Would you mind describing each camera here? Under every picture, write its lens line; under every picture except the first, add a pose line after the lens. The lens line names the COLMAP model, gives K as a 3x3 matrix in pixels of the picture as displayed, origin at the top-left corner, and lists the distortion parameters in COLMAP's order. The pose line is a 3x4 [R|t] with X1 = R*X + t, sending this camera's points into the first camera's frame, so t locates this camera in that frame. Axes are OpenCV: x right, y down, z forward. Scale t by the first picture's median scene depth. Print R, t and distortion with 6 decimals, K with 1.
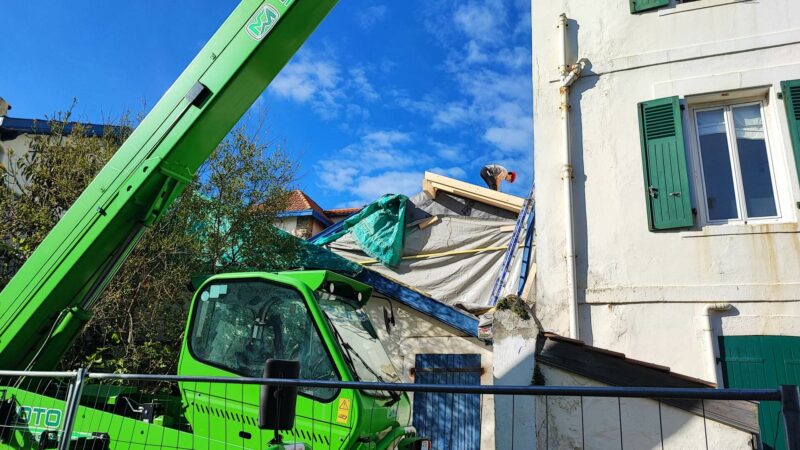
lens RADIAL K [[580.4, 0, 400.8], [0, 580.4, 222.8], [0, 0, 1]] dist [0.035897, -0.002754]
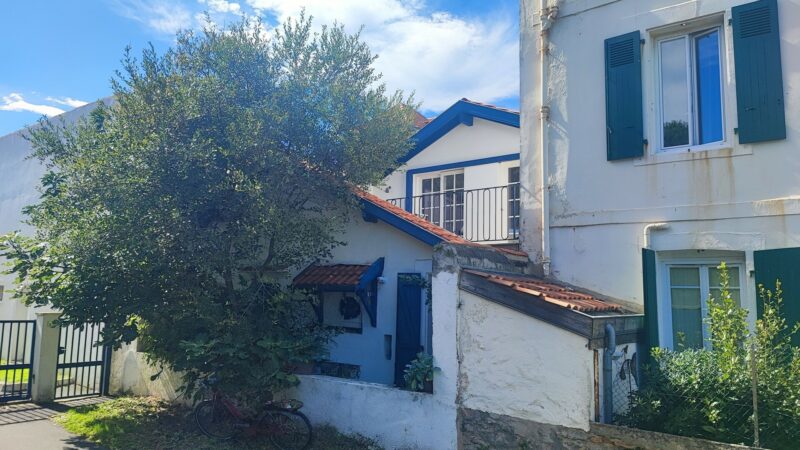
lens RADIAL K [[580.4, 0, 404.3], [0, 580.4, 227.0], [0, 0, 1]] dist [0.035897, -0.002754]
pose [[0.957445, -0.063122, -0.281628, 0.362748], [0.121525, 0.973243, 0.195012, -0.136681], [0.261783, -0.220938, 0.939498, -0.214105]]
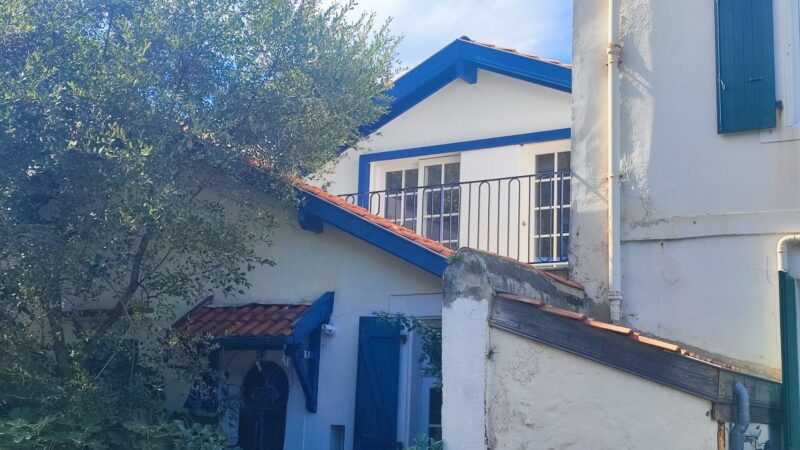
lens RADIAL K [[1023.9, 0, 394.1], [0, 1023.9, 226.8], [0, 0, 1]] dist [0.021017, 0.000000]
pose [[0.981472, -0.048342, -0.185409, 0.269286], [0.075526, 0.986911, 0.142487, -0.085712], [0.176094, -0.153850, 0.972276, -0.297308]]
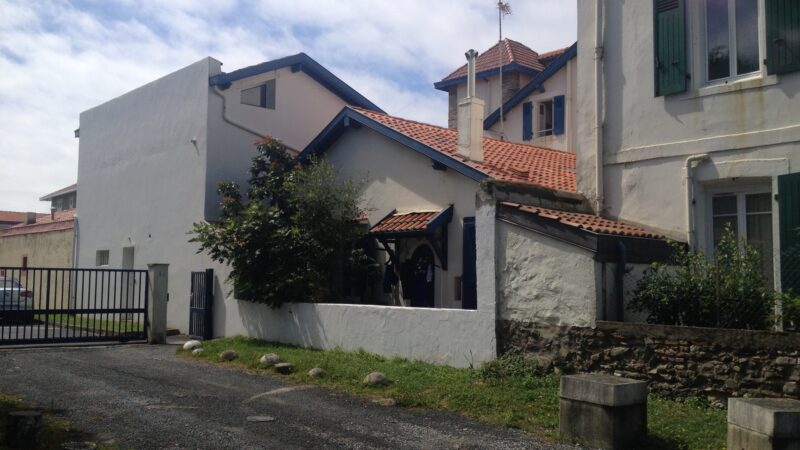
lens RADIAL K [[784.5, 0, 398.2], [0, 784.5, 223.3], [0, 0, 1]] dist [0.076531, 0.000000]
pose [[0.879655, -0.078451, -0.469097, 0.716040], [0.189285, 0.962573, 0.193970, -0.156146], [0.436323, -0.259420, 0.861582, -0.692178]]
